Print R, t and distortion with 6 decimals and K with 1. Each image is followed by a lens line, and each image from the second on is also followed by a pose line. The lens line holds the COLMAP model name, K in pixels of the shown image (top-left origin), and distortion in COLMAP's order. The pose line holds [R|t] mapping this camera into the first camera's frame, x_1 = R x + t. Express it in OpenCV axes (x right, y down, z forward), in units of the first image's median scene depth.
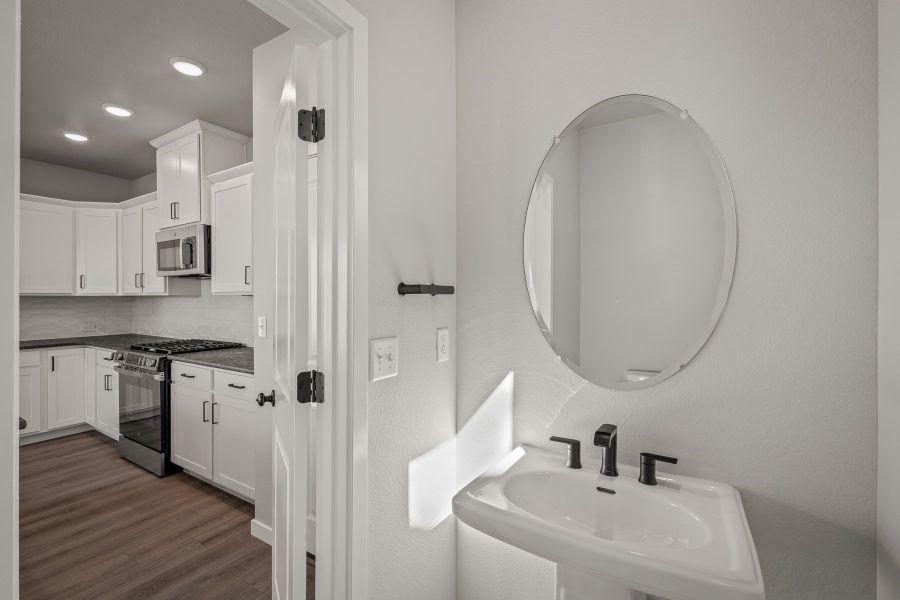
lens RADIAL K [[401.5, 0, 447.3], [0, 401.5, 298.2], [0, 0, 1]] dist [-0.000572, -0.000232]
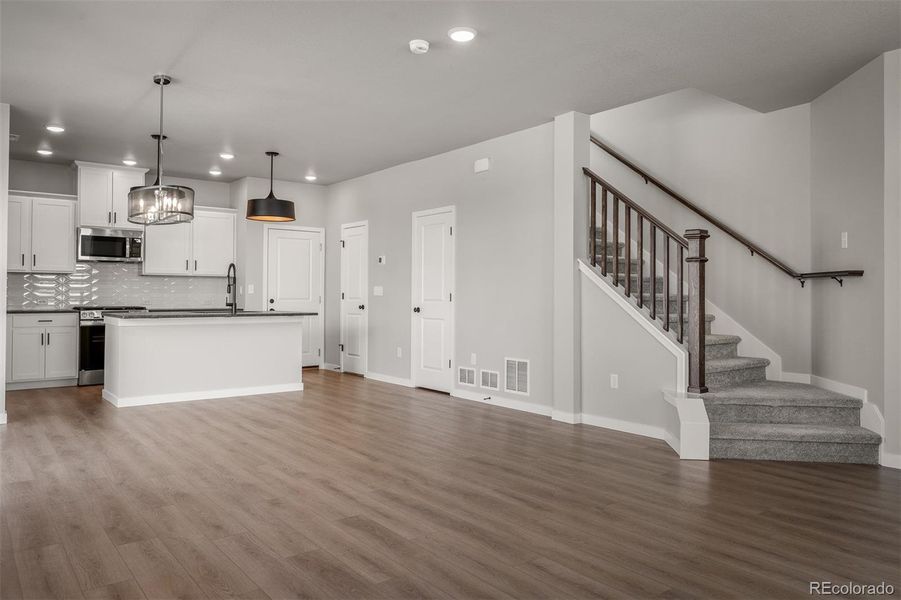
lens RADIAL K [[627.1, 0, 446.3], [0, 627.1, 286.5], [0, 0, 1]] dist [-0.007289, -0.002600]
pose [[0.341153, 0.014111, 0.939902, -2.425522], [-0.003455, 0.999899, -0.013757, 0.066767], [-0.940001, 0.001446, 0.341167, -0.959090]]
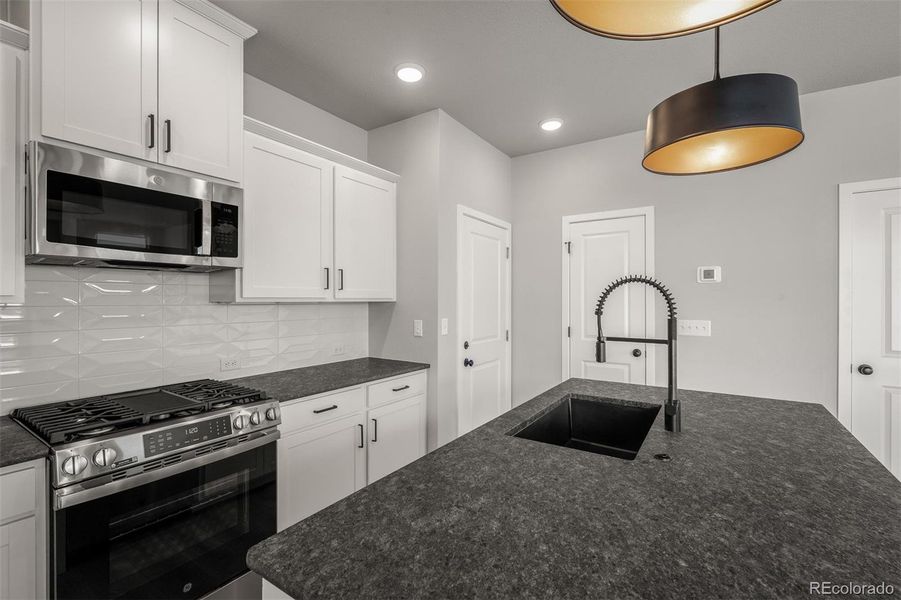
lens RADIAL K [[402.0, 0, 447.8], [0, 402.0, 298.2], [0, 0, 1]] dist [-0.000572, -0.000232]
pose [[0.031570, 0.007226, 0.999475, -1.158682], [0.001735, 0.999972, -0.007285, -0.008149], [-0.999500, 0.001964, 0.031557, 0.620855]]
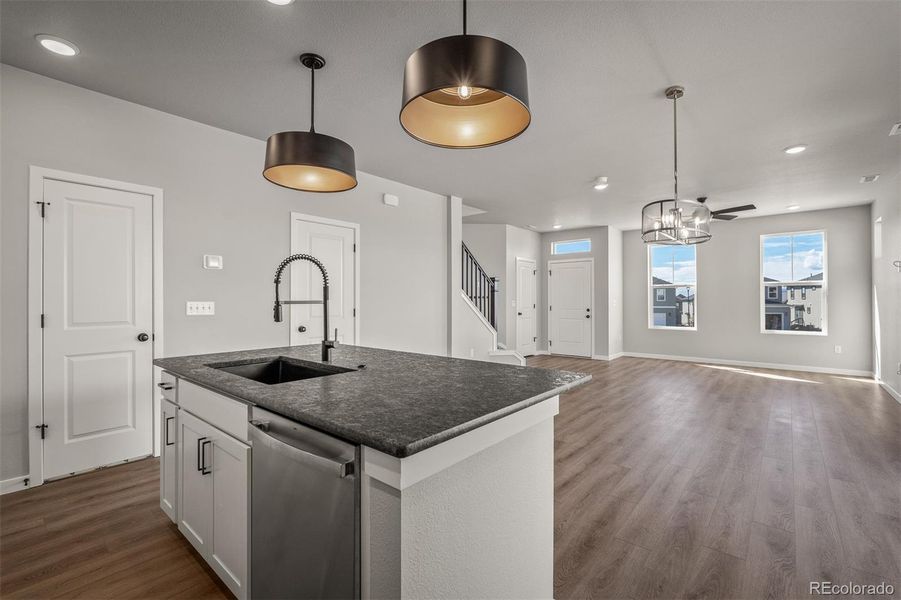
lens RADIAL K [[402.0, 0, 447.8], [0, 402.0, 298.2], [0, 0, 1]] dist [-0.000572, -0.000232]
pose [[-0.989029, 0.004481, 0.147650, -1.008770], [0.003842, 0.999982, -0.004614, 0.033517], [-0.147668, -0.003996, -0.989029, 0.998409]]
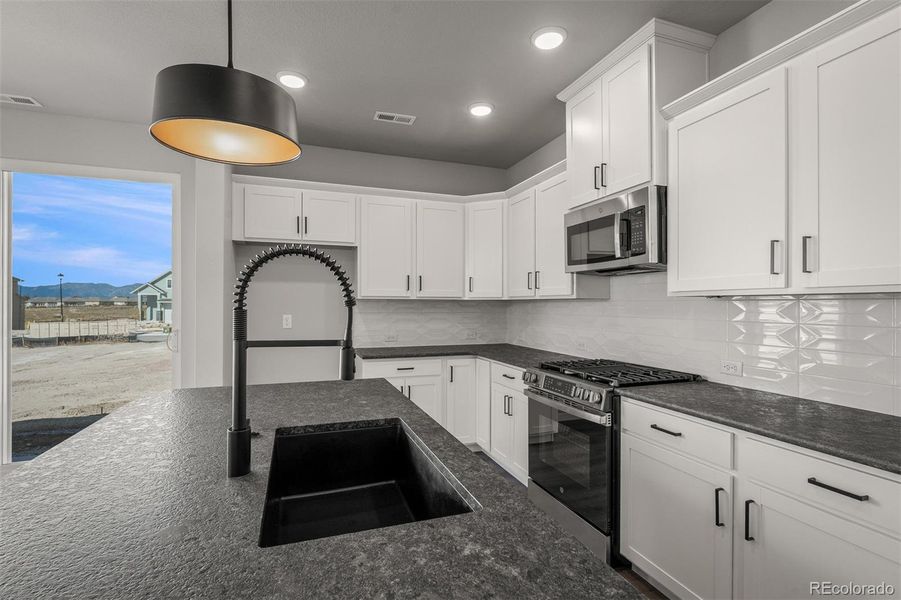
lens RADIAL K [[431.0, 0, 452.2], [0, 431.0, 306.6], [0, 0, 1]] dist [0.001609, 0.000041]
pose [[0.792574, 0.006028, -0.609745, -0.422561], [-0.004609, 0.999982, 0.003895, 0.006852], [0.609758, -0.000277, 0.792588, 0.247435]]
